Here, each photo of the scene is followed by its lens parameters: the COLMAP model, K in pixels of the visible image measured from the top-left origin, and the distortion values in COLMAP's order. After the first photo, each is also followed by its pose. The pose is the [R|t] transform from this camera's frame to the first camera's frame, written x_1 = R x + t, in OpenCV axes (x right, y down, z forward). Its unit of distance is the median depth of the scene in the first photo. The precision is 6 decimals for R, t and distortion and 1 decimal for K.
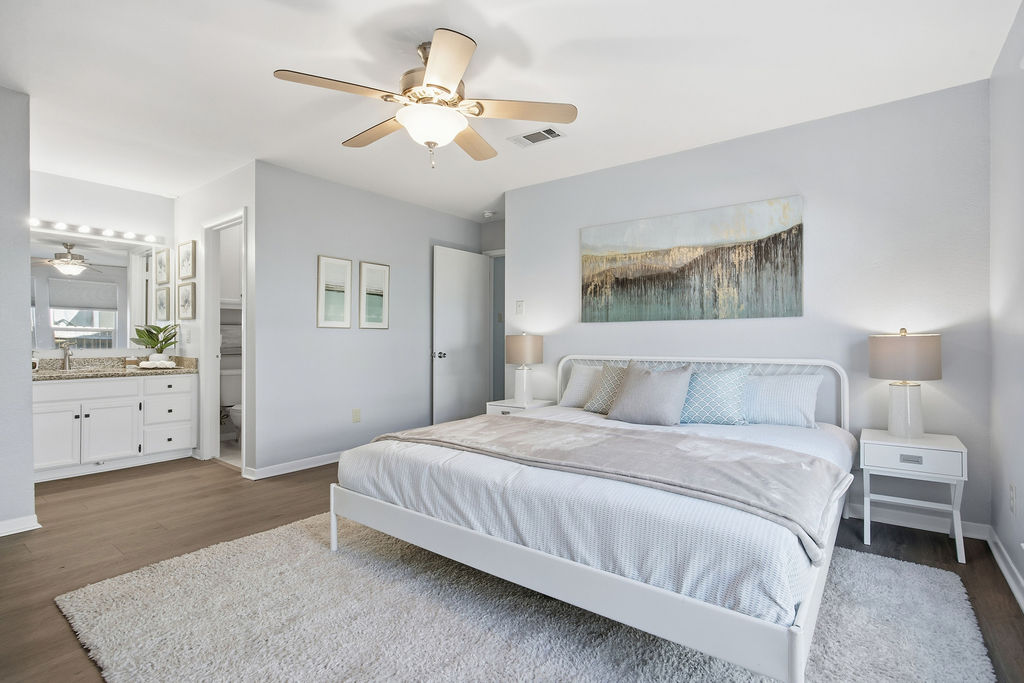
lens RADIAL K [[481.9, 0, 512.0], [0, 481.9, 341.5], [0, 0, 1]] dist [0.021460, 0.000335]
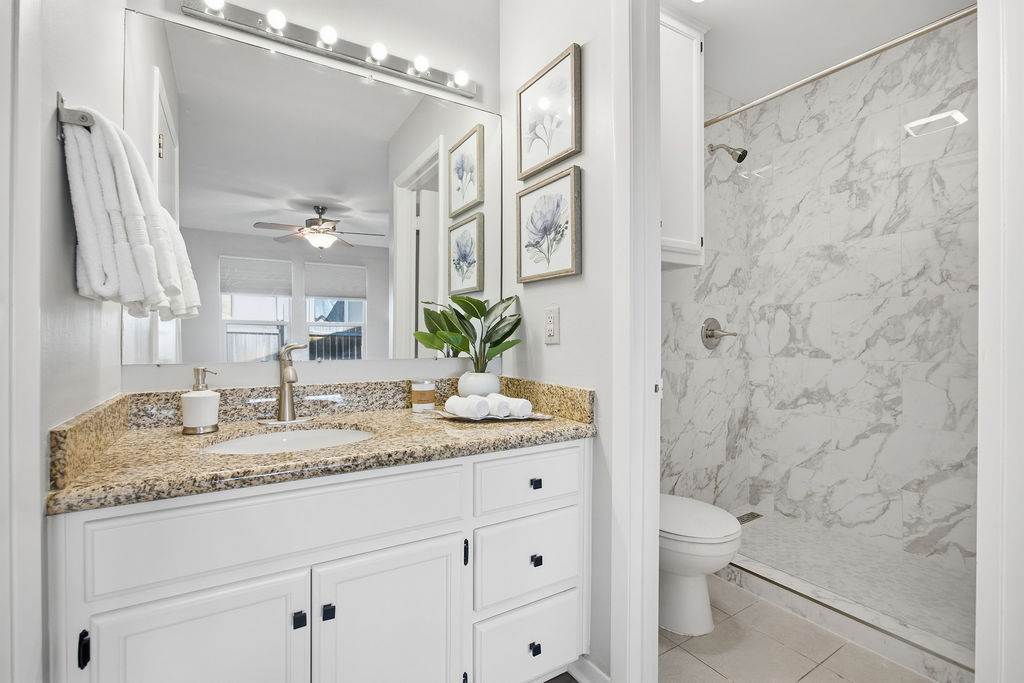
lens RADIAL K [[462.5, 0, 512.8], [0, 462.5, 337.8], [0, 0, 1]] dist [-0.042745, 0.000196]
pose [[0.936823, 0.001487, -0.349802, -0.583183], [-0.001851, 0.999998, -0.000707, -0.001664], [0.349800, 0.001310, 0.936824, 0.682365]]
